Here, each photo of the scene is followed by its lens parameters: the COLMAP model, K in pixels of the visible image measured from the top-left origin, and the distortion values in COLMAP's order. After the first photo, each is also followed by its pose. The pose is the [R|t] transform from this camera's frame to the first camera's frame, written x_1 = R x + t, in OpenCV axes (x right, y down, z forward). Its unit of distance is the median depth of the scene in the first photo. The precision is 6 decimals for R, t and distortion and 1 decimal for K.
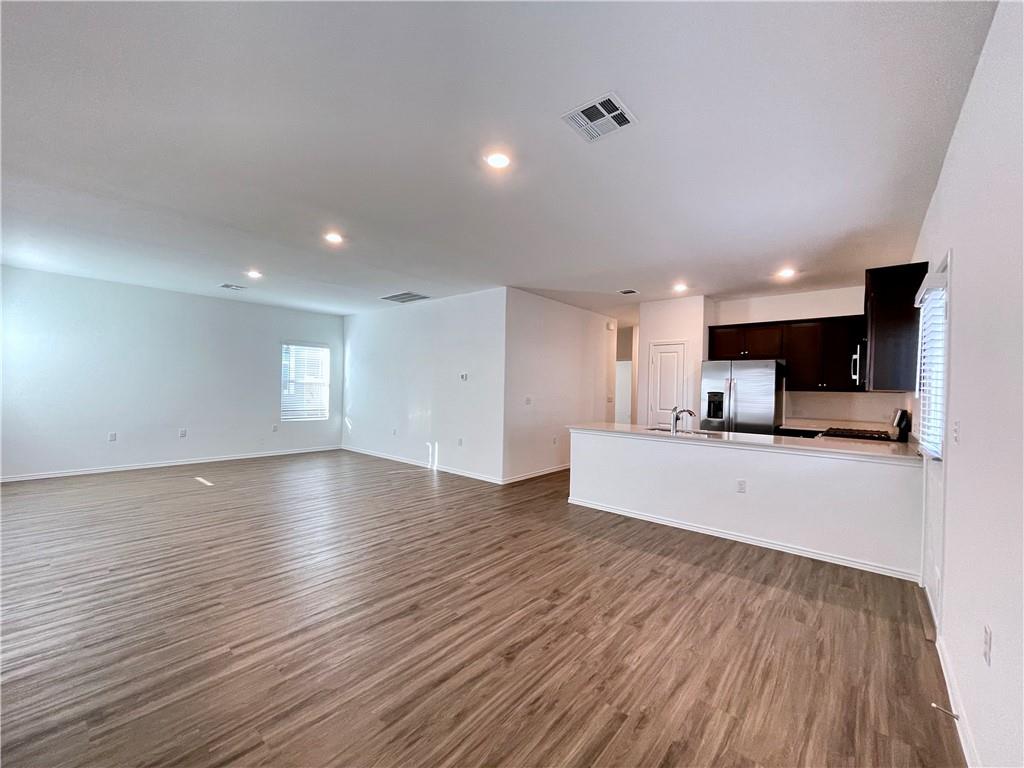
lens RADIAL K [[415.0, 0, 511.5], [0, 415.0, 388.8], [0, 0, 1]] dist [-0.001749, 0.000283]
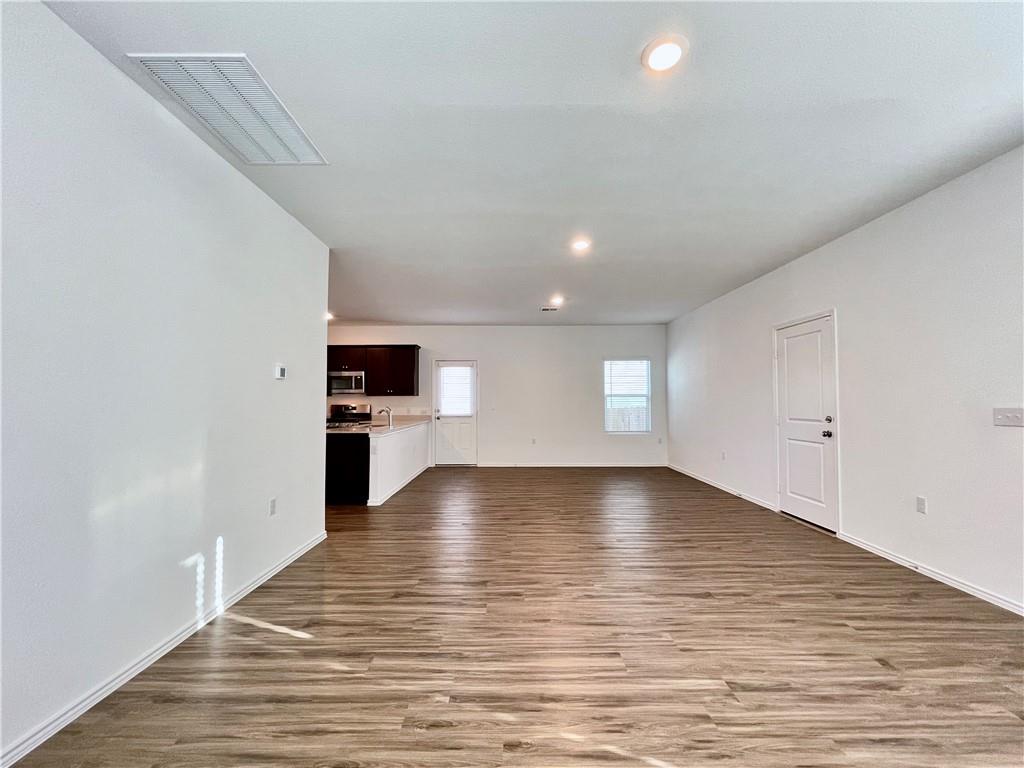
lens RADIAL K [[415.0, 0, 511.5], [0, 415.0, 388.8], [0, 0, 1]] dist [-0.001749, 0.000283]
pose [[-0.647142, 0.004471, 0.762356, -0.796714], [-0.011269, 0.999817, -0.015430, -0.004385], [-0.762286, -0.018577, -0.646974, 1.305359]]
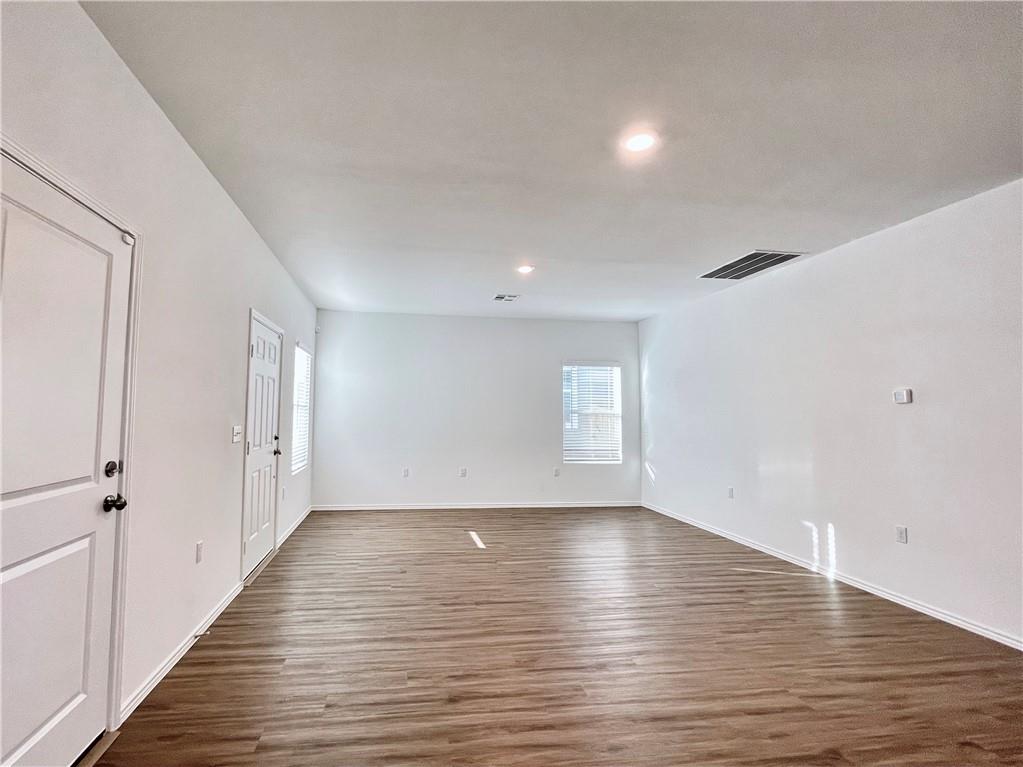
lens RADIAL K [[461.2, 0, 458.6], [0, 461.2, 383.0], [0, 0, 1]] dist [-0.001231, -0.000727]
pose [[0.742621, -0.057998, -0.667196, -0.164636], [0.004102, 0.996618, -0.082068, -0.003515], [0.669699, 0.058209, 0.740348, 0.311110]]
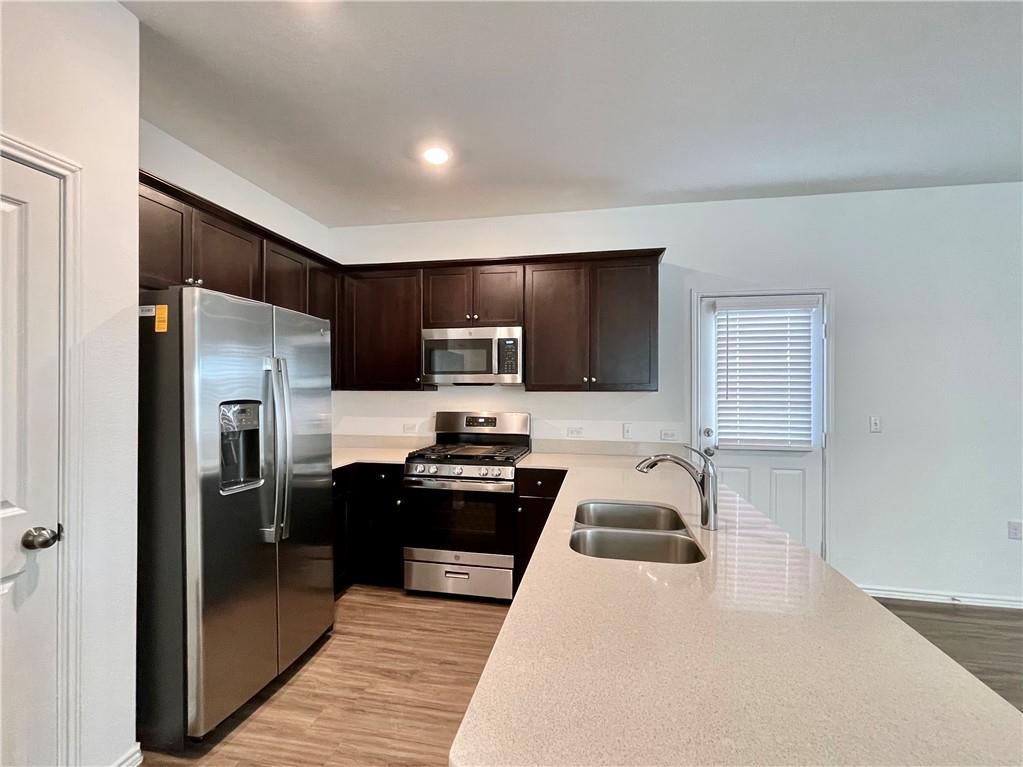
lens RADIAL K [[464.7, 0, 513.7], [0, 464.7, 385.9], [0, 0, 1]] dist [0.000192, -0.000166]
pose [[-0.491315, -0.018600, 0.870784, 0.111896], [-0.016719, 0.999789, 0.011922, -0.010866], [-0.870822, -0.008701, -0.491522, 1.069612]]
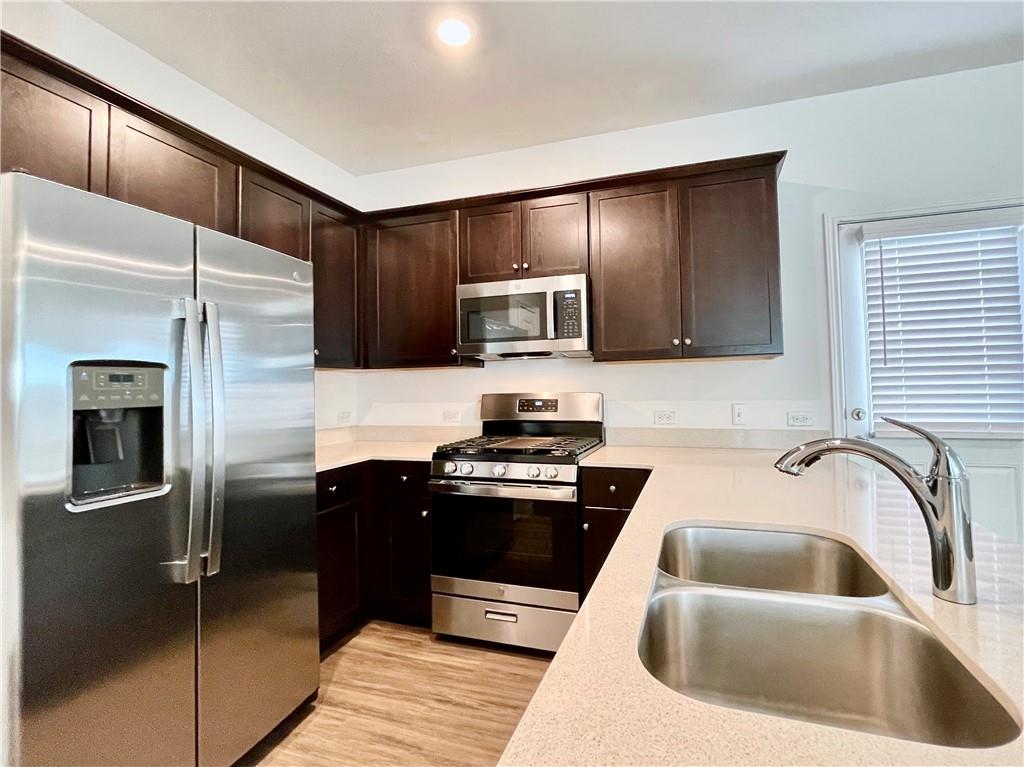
lens RADIAL K [[476.7, 0, 551.5], [0, 476.7, 368.1], [0, 0, 1]] dist [-0.002969, -0.000206]
pose [[-0.392280, 0.018456, 0.919660, 0.229920], [0.006912, 0.999830, -0.017117, 0.017571], [-0.919820, -0.000358, -0.392341, 0.972509]]
